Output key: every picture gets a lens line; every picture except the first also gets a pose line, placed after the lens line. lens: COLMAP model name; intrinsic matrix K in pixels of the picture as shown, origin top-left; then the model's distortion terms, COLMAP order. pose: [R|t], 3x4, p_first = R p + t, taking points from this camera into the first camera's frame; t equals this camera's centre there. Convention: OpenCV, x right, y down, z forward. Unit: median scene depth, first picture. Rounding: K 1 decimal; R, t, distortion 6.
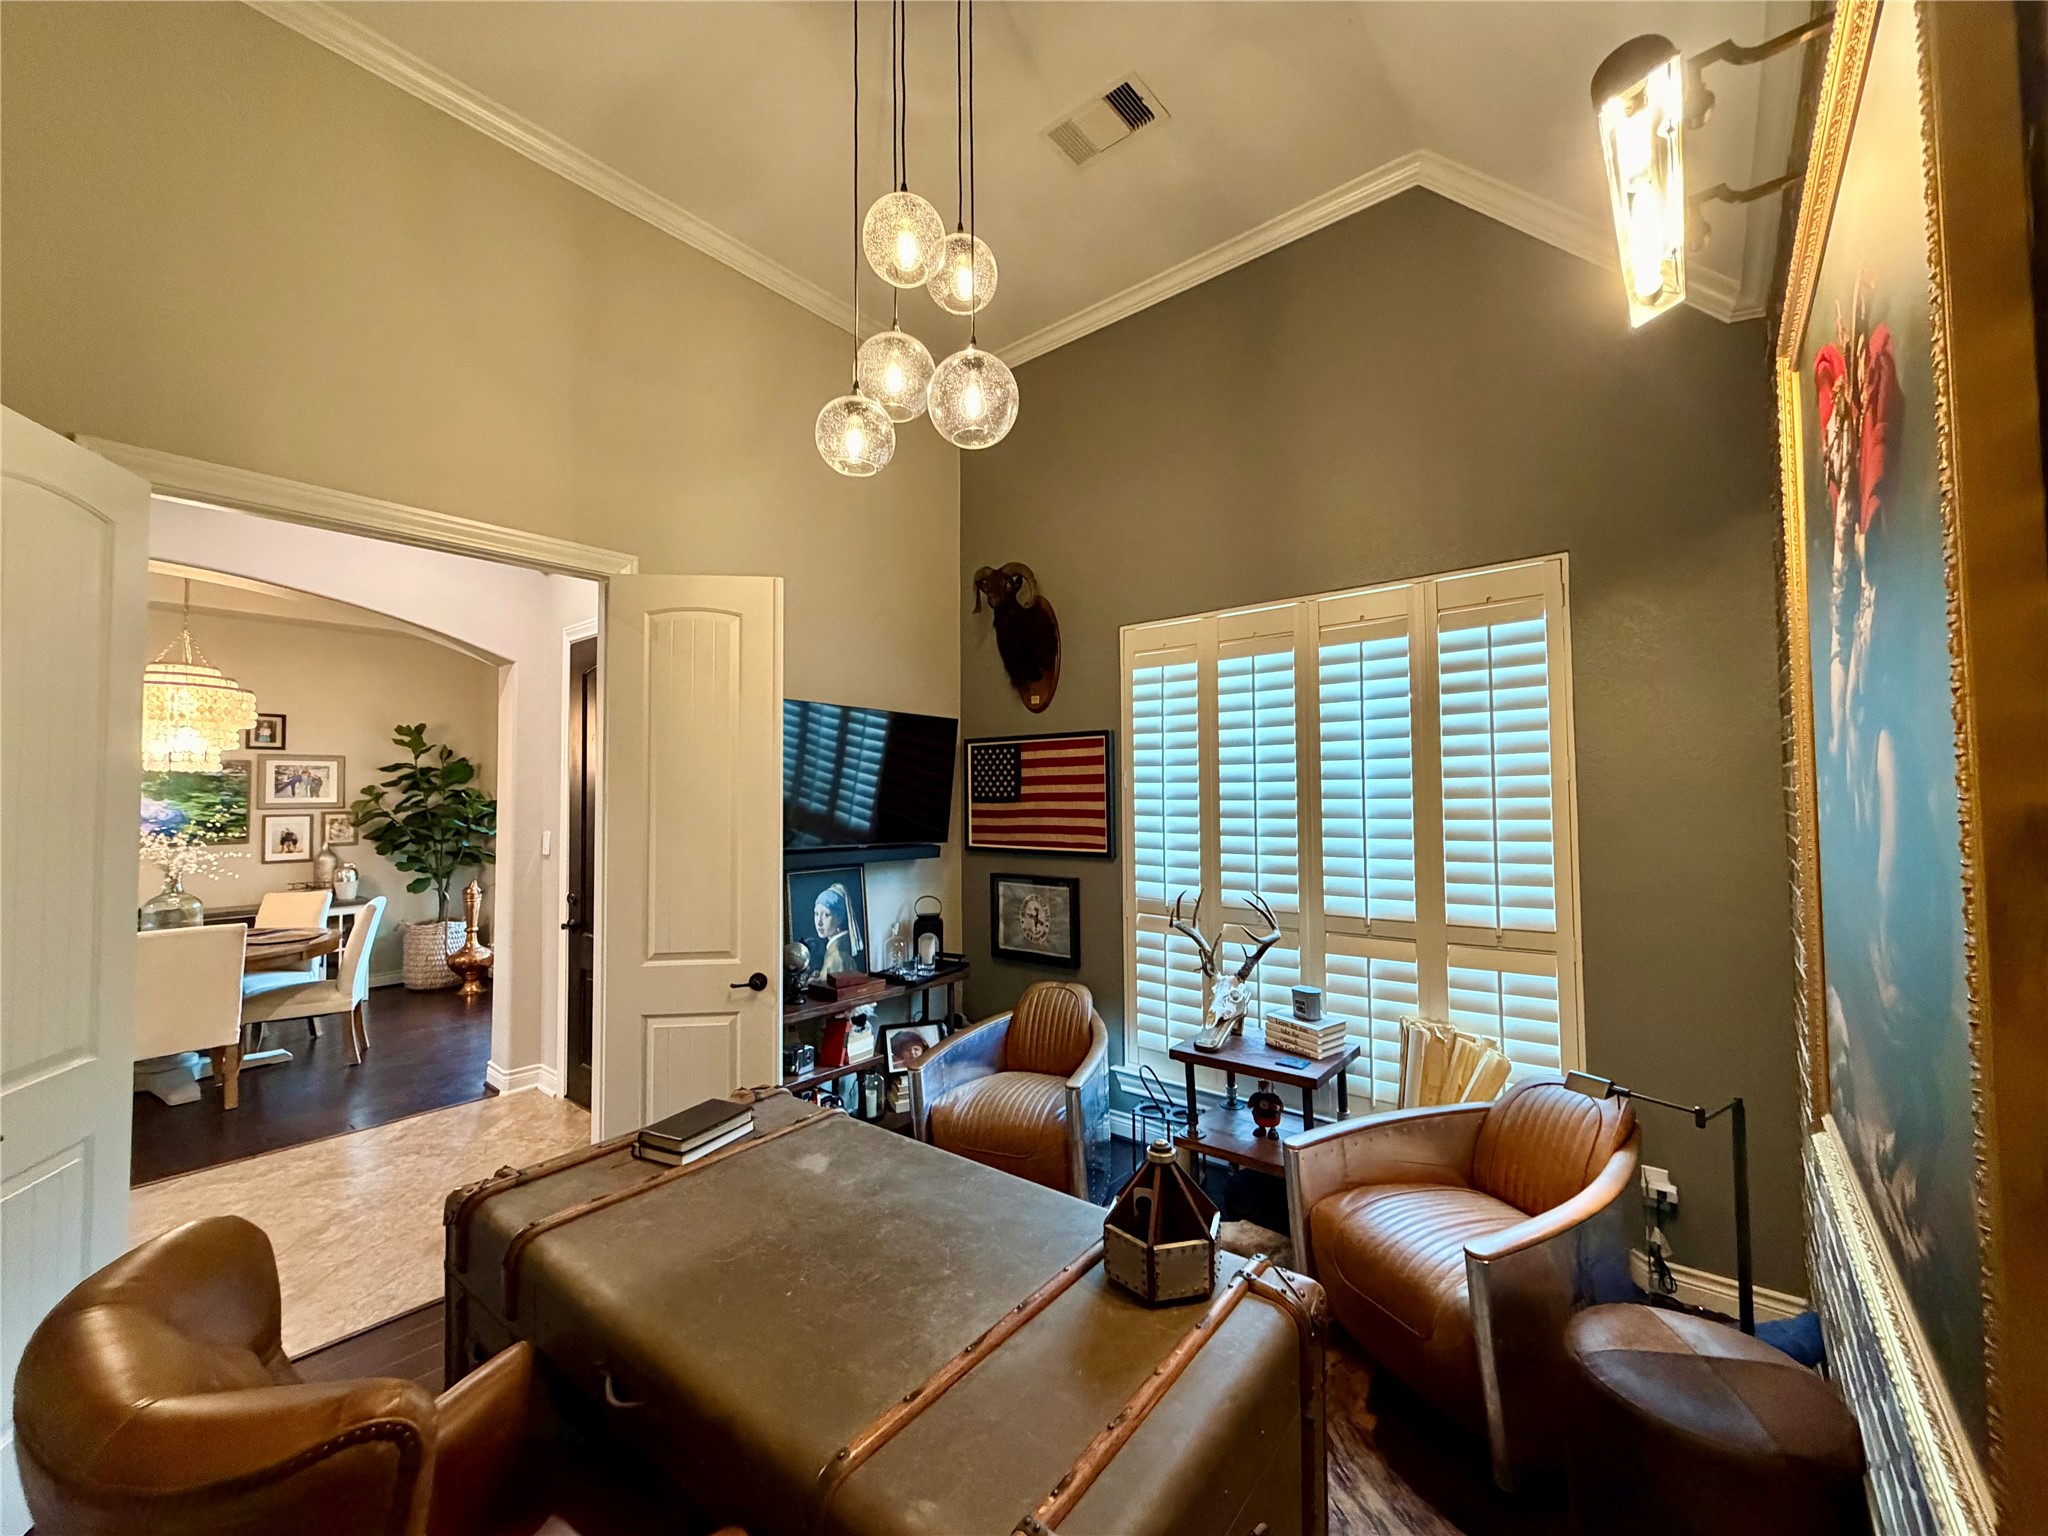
lens RADIAL K [[818.9, 0, 1018.1], [0, 818.9, 768.4], [0, 0, 1]] dist [-0.000980, 0.000124]
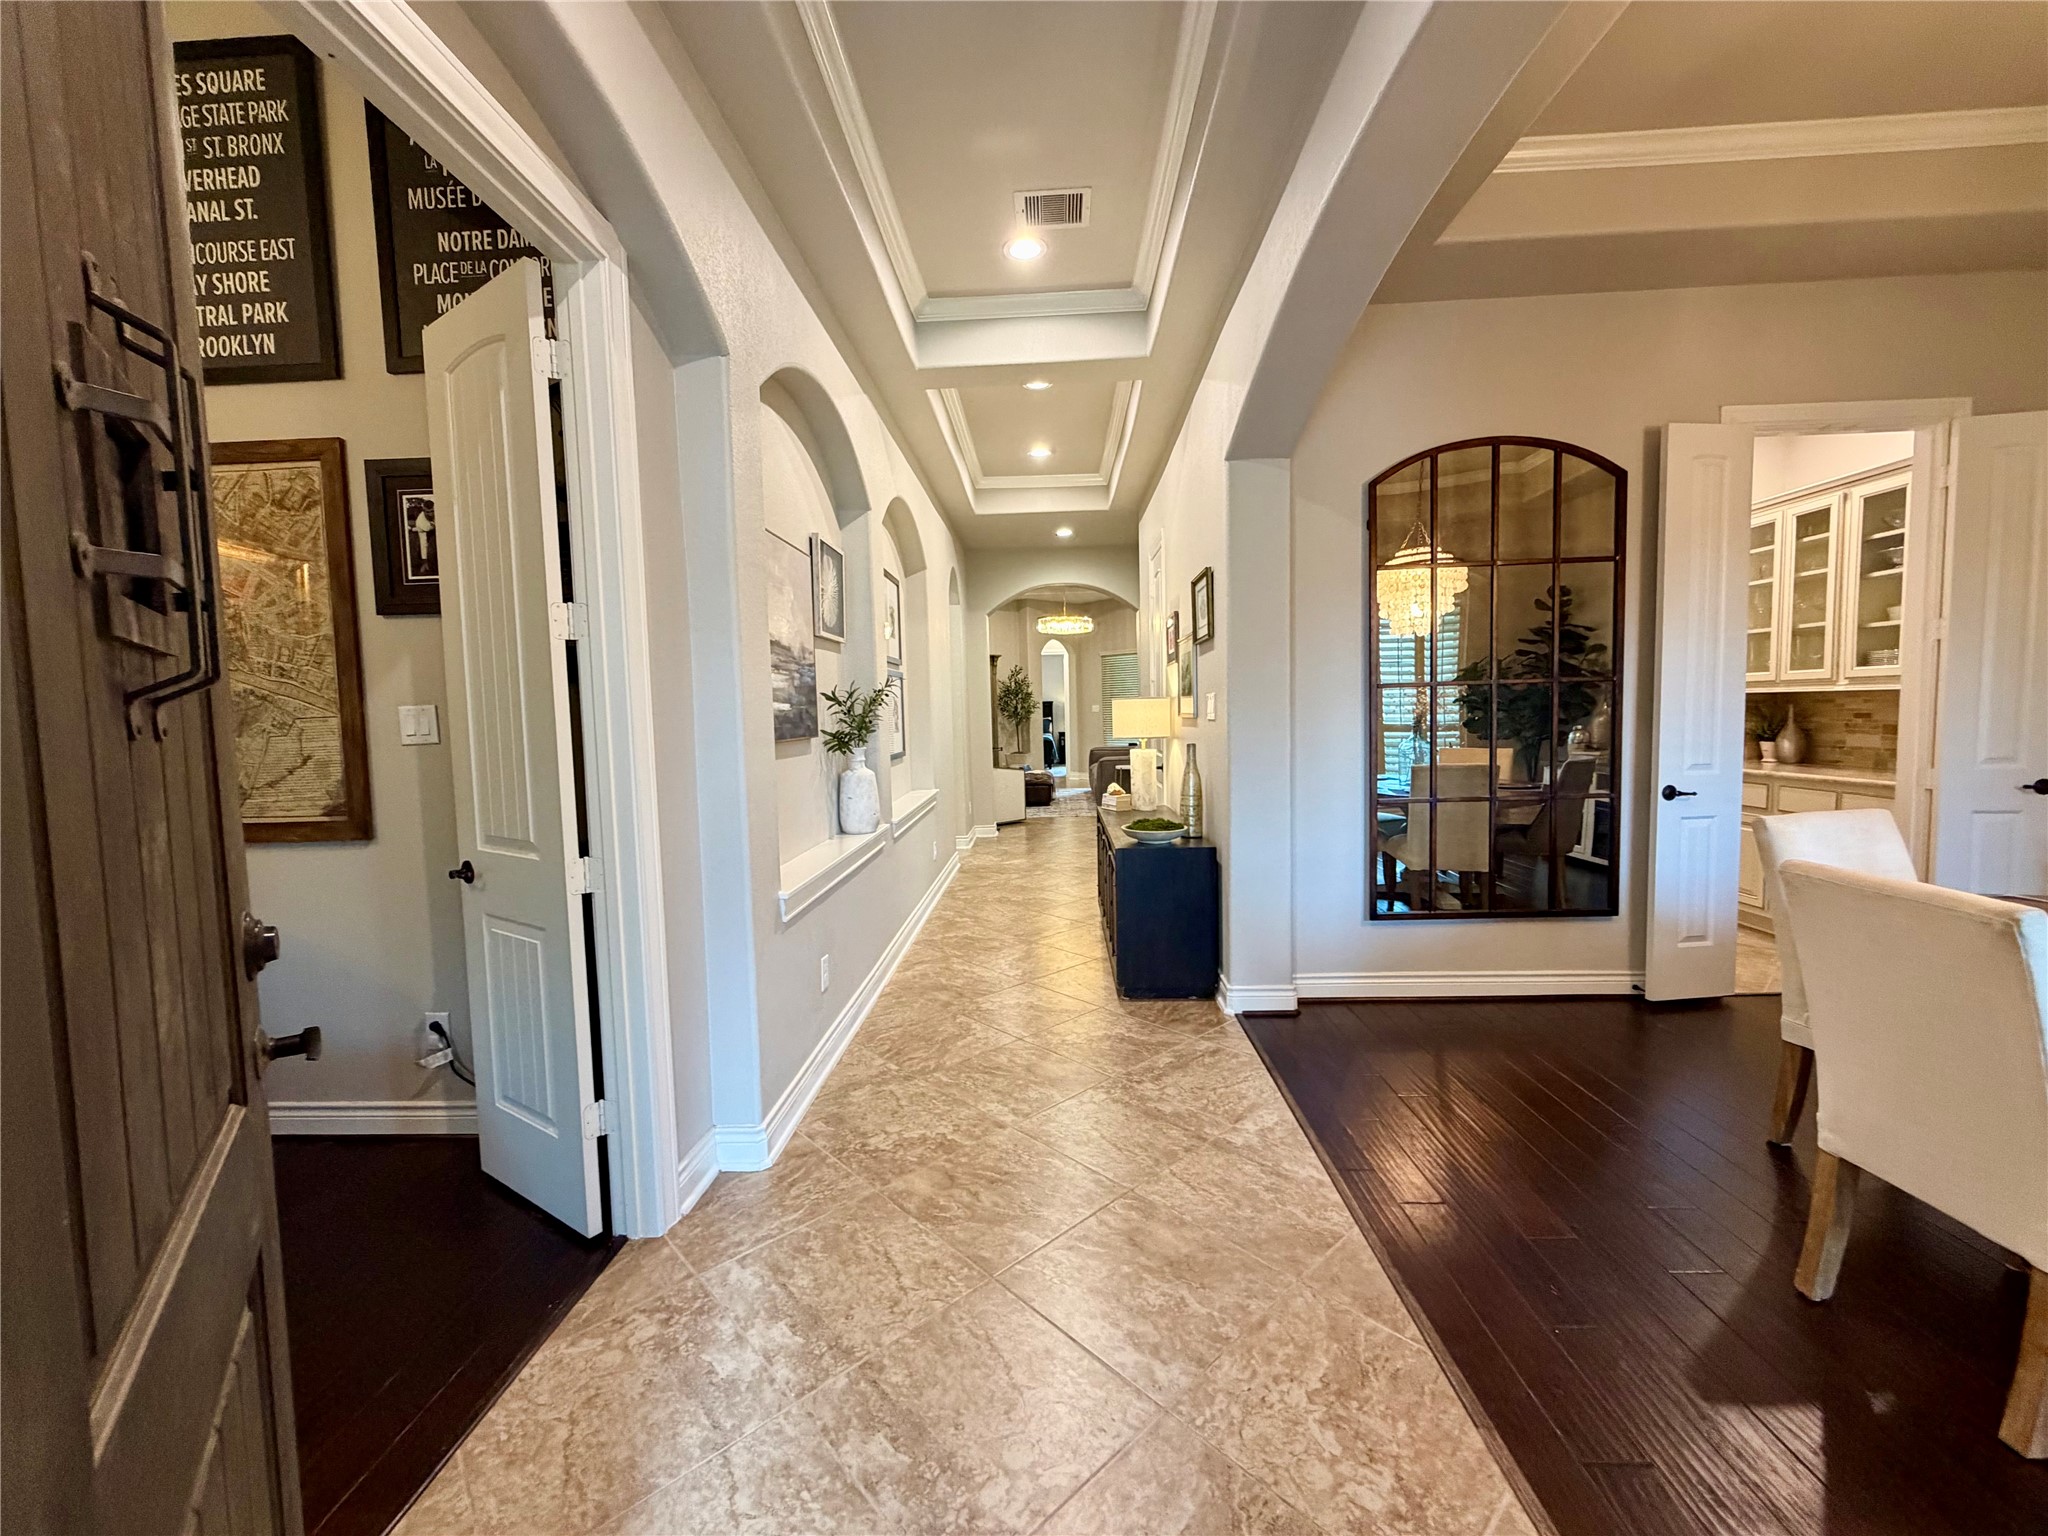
lens RADIAL K [[818.9, 0, 1012.8], [0, 818.9, 769.7], [0, 0, 1]] dist [-0.000980, 0.000124]
pose [[-0.803133, 0.072155, -0.591415, -0.290692], [0.055112, 0.997381, 0.046844, 0.064649], [0.593246, 0.005028, -0.805006, 0.654328]]
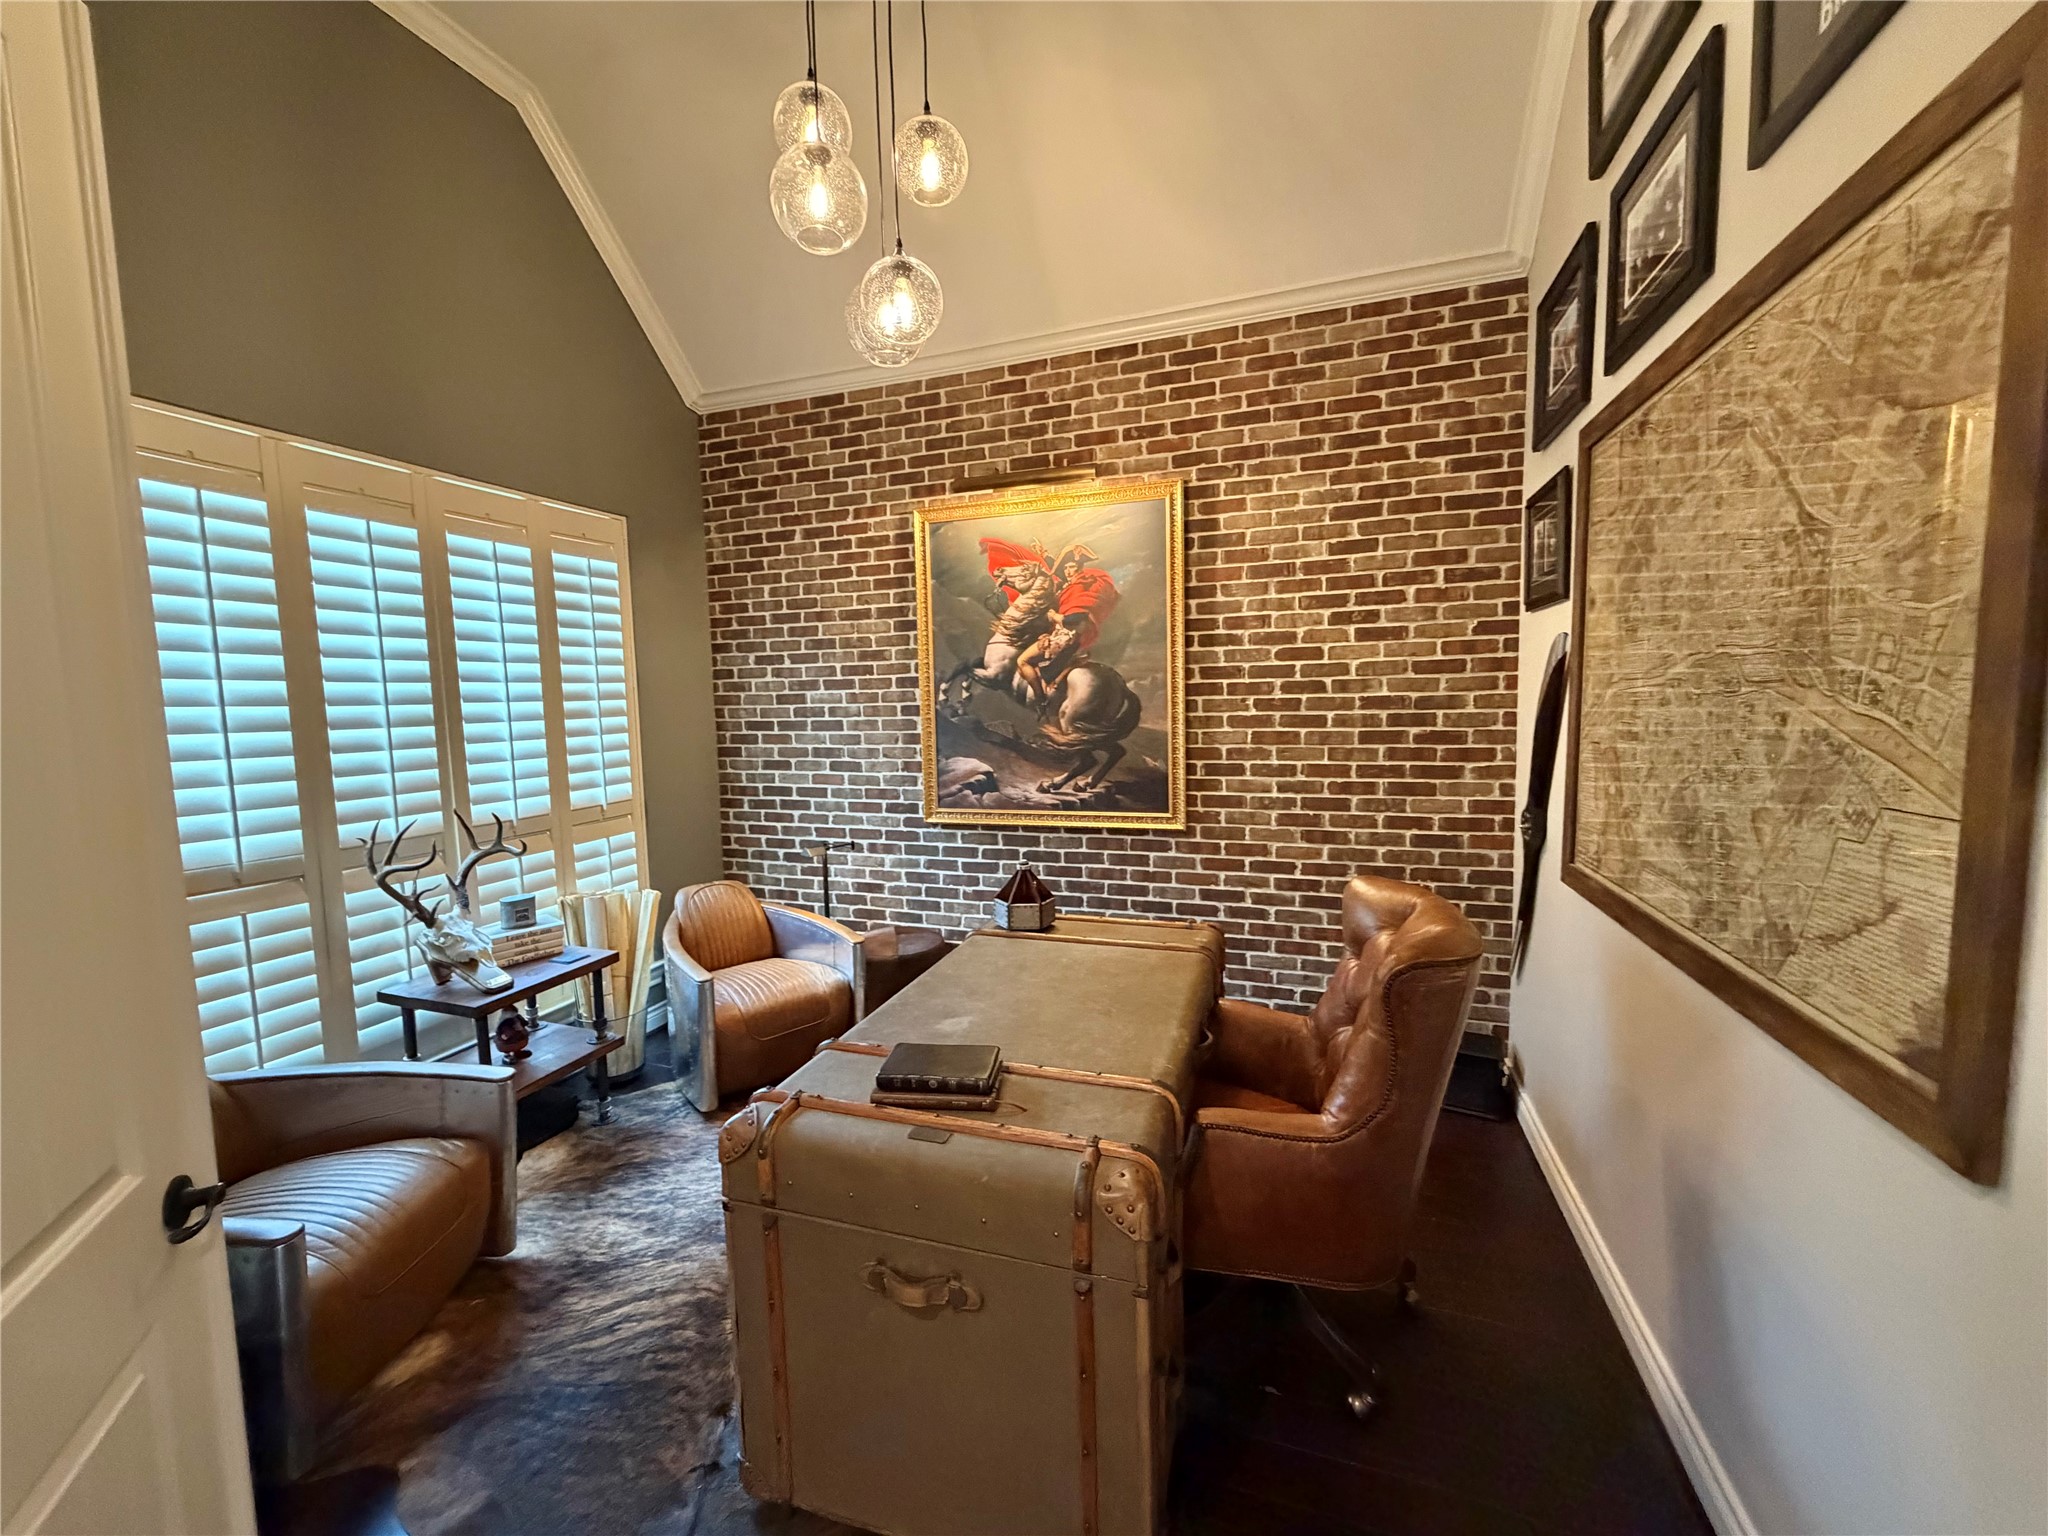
lens RADIAL K [[818.9, 0, 1024.5], [0, 818.9, 766.9], [0, 0, 1]] dist [-0.000980, 0.000124]
pose [[-0.345186, -0.062075, 0.936479, -0.341198], [-0.007403, 0.997959, 0.063421, 0.022264], [-0.938505, 0.014960, -0.344941, 0.346998]]
